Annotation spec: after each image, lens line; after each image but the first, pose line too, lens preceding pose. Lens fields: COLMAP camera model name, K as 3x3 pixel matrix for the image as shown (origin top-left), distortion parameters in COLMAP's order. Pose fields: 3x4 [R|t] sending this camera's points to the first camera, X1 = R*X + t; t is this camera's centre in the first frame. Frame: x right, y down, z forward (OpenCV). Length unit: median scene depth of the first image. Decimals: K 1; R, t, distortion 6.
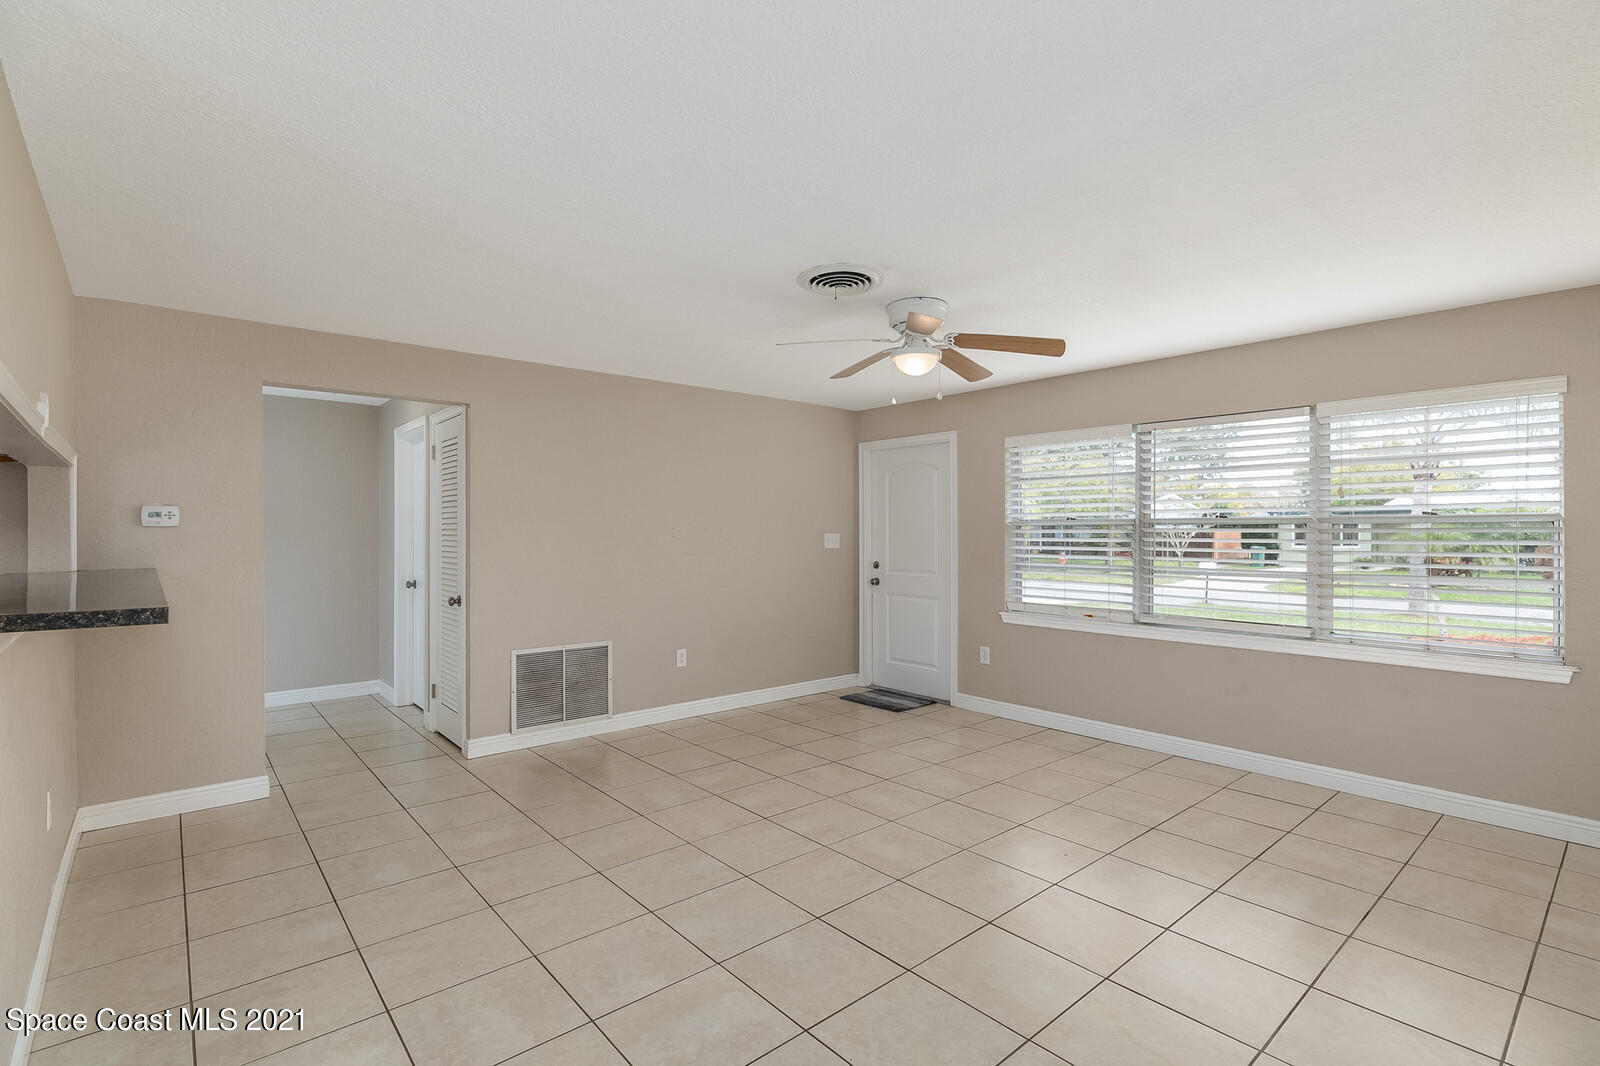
lens RADIAL K [[745.1, 0, 809.3], [0, 745.1, 540.4], [0, 0, 1]] dist [-0.000436, -0.000179]
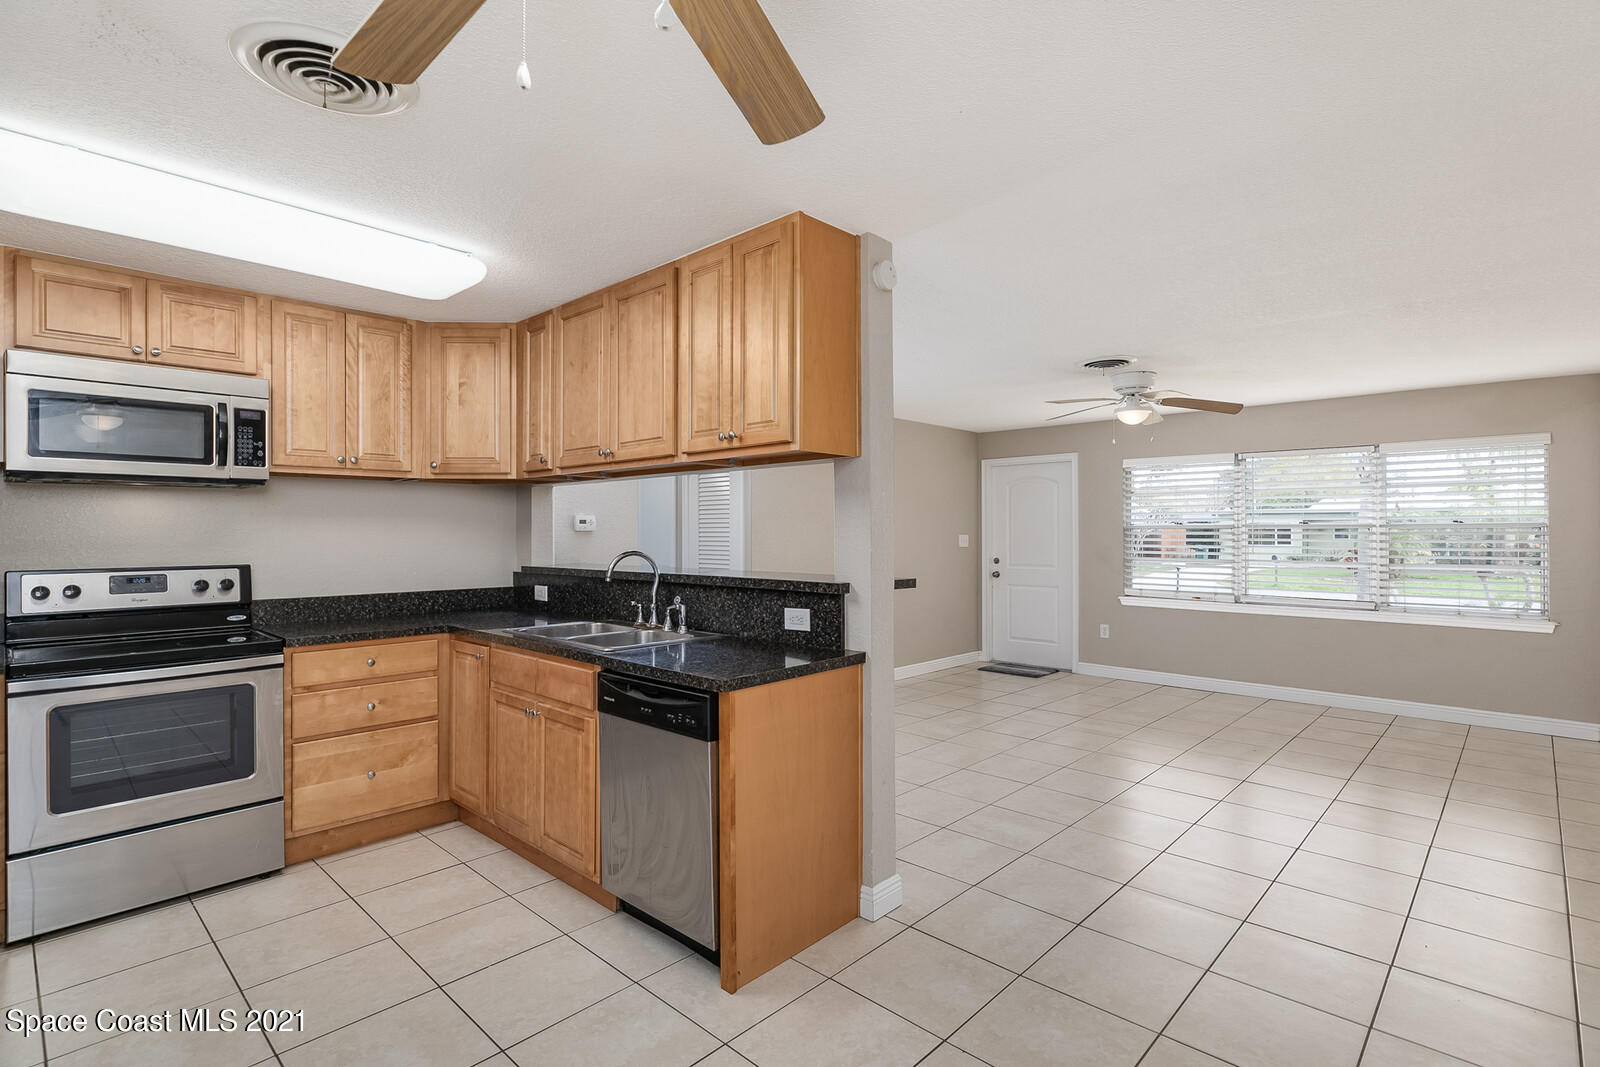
lens RADIAL K [[777.4, 0, 809.0], [0, 777.4, 531.5], [0, 0, 1]] dist [-0.000439, -0.000337]
pose [[0.994976, 0.001062, 0.100112, -0.407423], [0.000178, 0.999923, -0.012374, 0.001110], [-0.100118, 0.012329, 0.994899, -0.271538]]
